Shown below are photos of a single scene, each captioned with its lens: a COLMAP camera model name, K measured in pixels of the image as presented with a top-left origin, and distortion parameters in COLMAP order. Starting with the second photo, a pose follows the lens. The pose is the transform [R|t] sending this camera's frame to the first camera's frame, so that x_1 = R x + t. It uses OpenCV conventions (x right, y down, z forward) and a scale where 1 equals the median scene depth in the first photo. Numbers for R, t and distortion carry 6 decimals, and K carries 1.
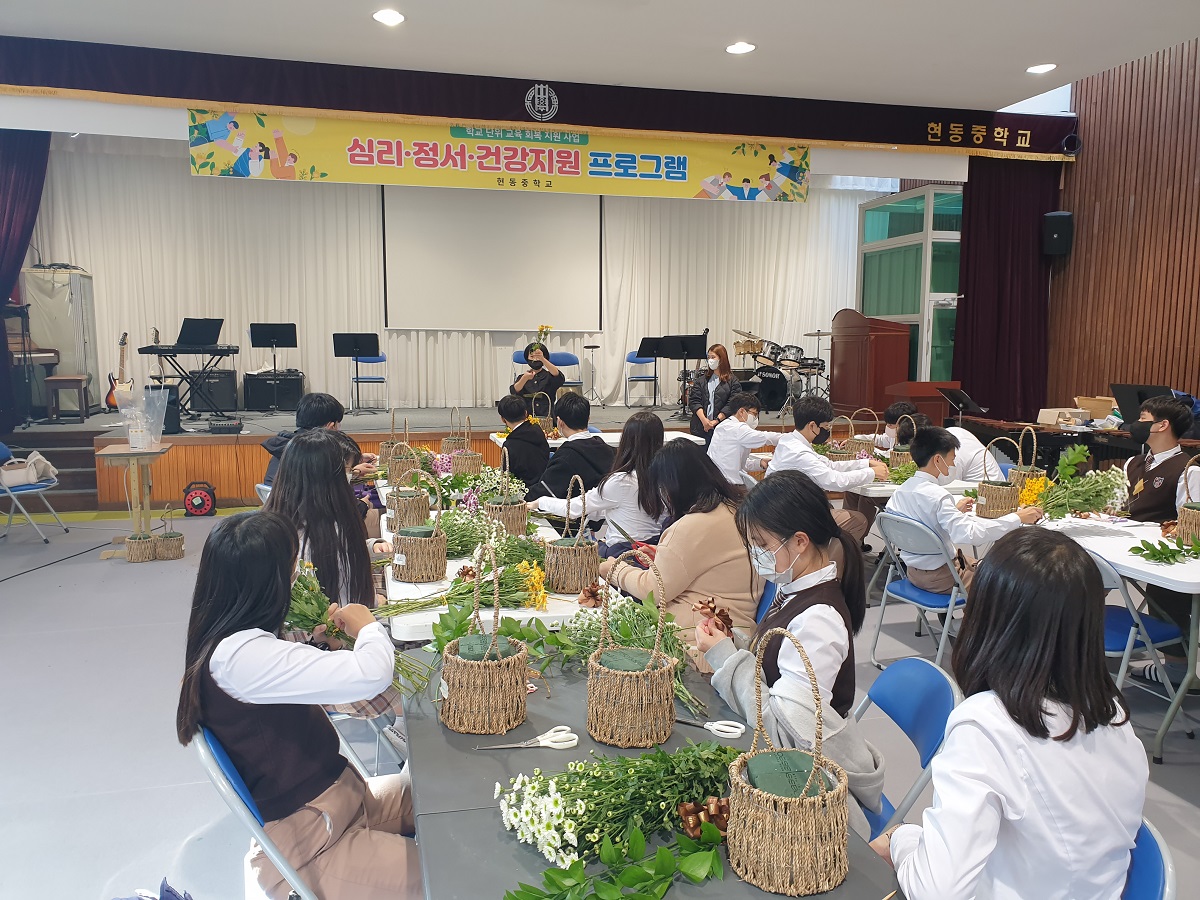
lens RADIAL K [[928.2, 0, 600.9], [0, 928.2, 454.0], [0, 0, 1]] dist [0.012469, 0.002812]
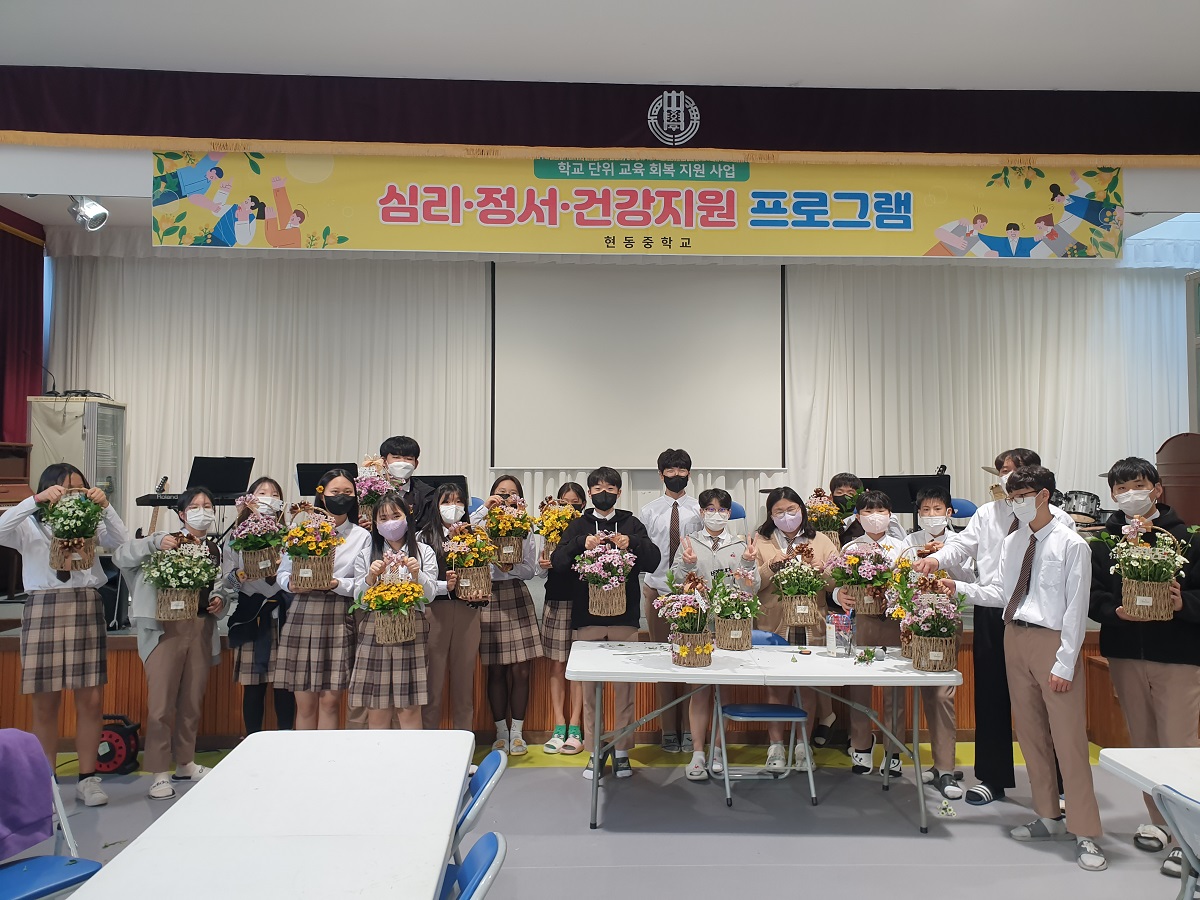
lens RADIAL K [[922.5, 0, 610.0], [0, 922.5, 446.0], [0, 0, 1]] dist [0.041312, -0.006790]
pose [[0.979461, -0.011189, -0.201322, 0.019192], [-0.020695, 0.987608, -0.155571, -0.053144], [0.200568, 0.156542, 0.967092, 0.401420]]
